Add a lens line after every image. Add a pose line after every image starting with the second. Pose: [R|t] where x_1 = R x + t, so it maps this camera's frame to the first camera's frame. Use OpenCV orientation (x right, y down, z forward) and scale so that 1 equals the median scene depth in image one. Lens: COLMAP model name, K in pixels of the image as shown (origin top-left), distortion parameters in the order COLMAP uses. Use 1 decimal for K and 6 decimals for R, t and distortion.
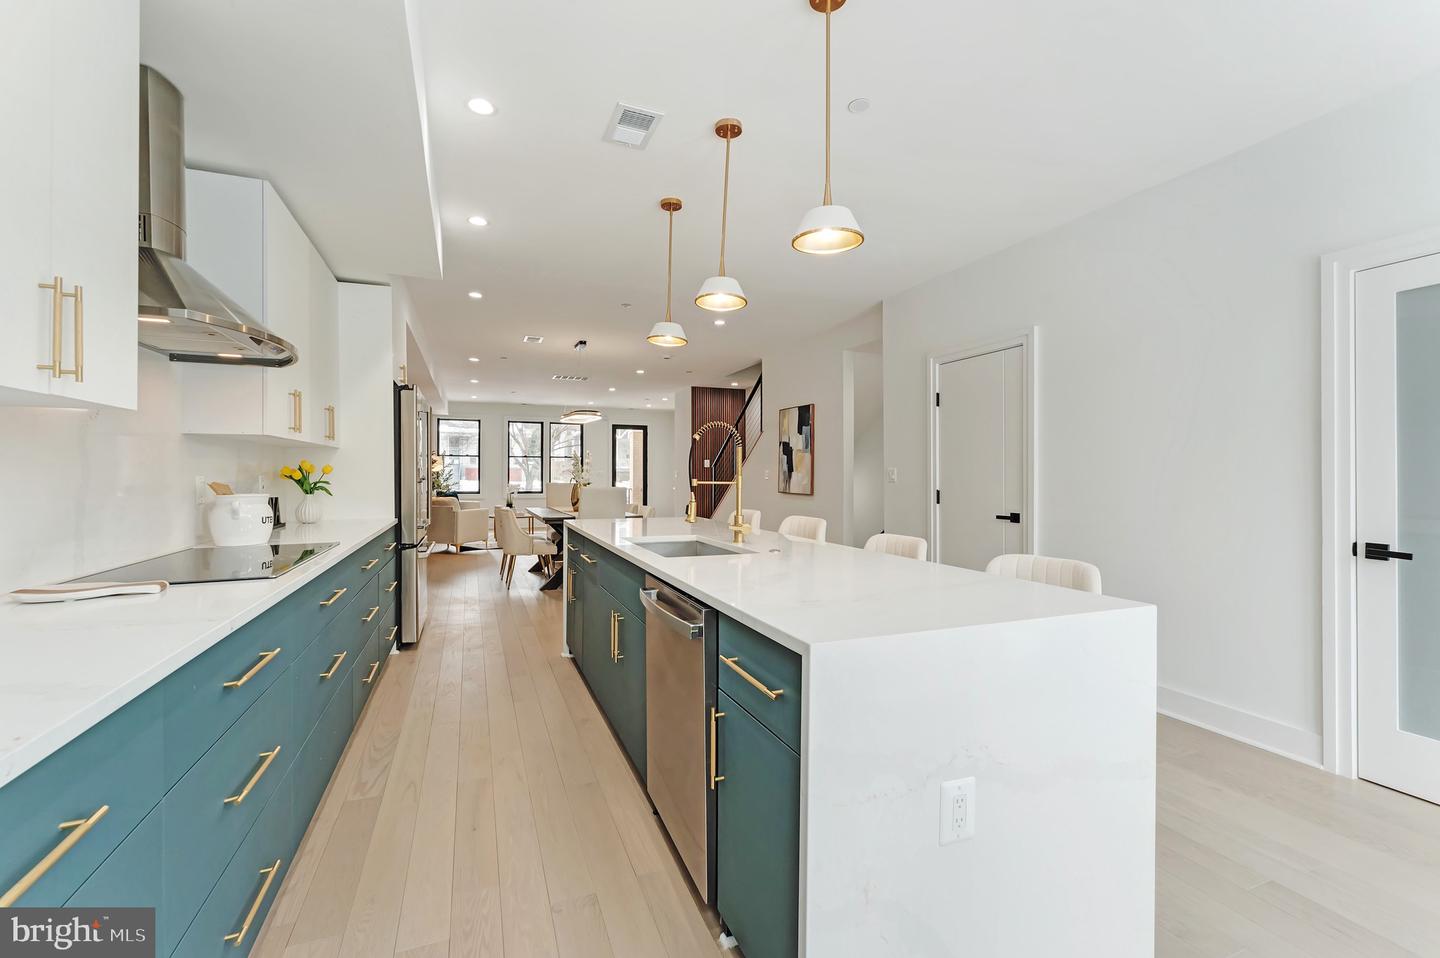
lens RADIAL K [[611.2, 0, 716.4], [0, 611.2, 478.1], [0, 0, 1]] dist [0.000606, 0.000006]
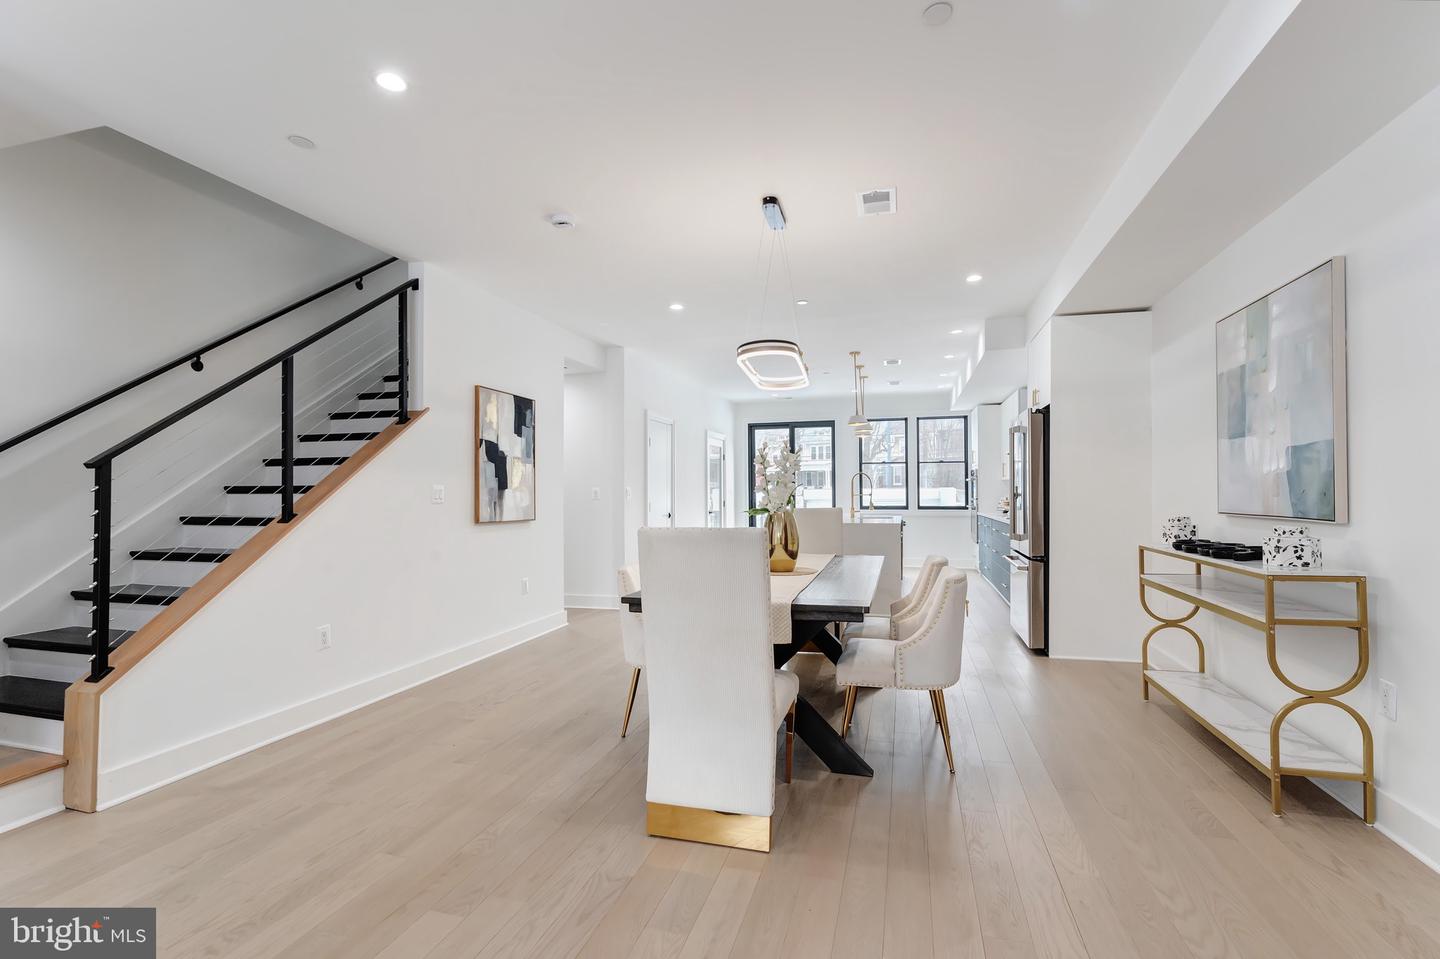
lens RADIAL K [[650.1, 0, 710.2], [0, 650.1, 484.3], [0, 0, 1]] dist [-0.005603, -0.000311]
pose [[-0.773248, 0.007341, 0.634062, -0.483908], [0.006404, 0.999972, -0.003768, -0.011140], [-0.634072, 0.001147, -0.773273, 1.369834]]
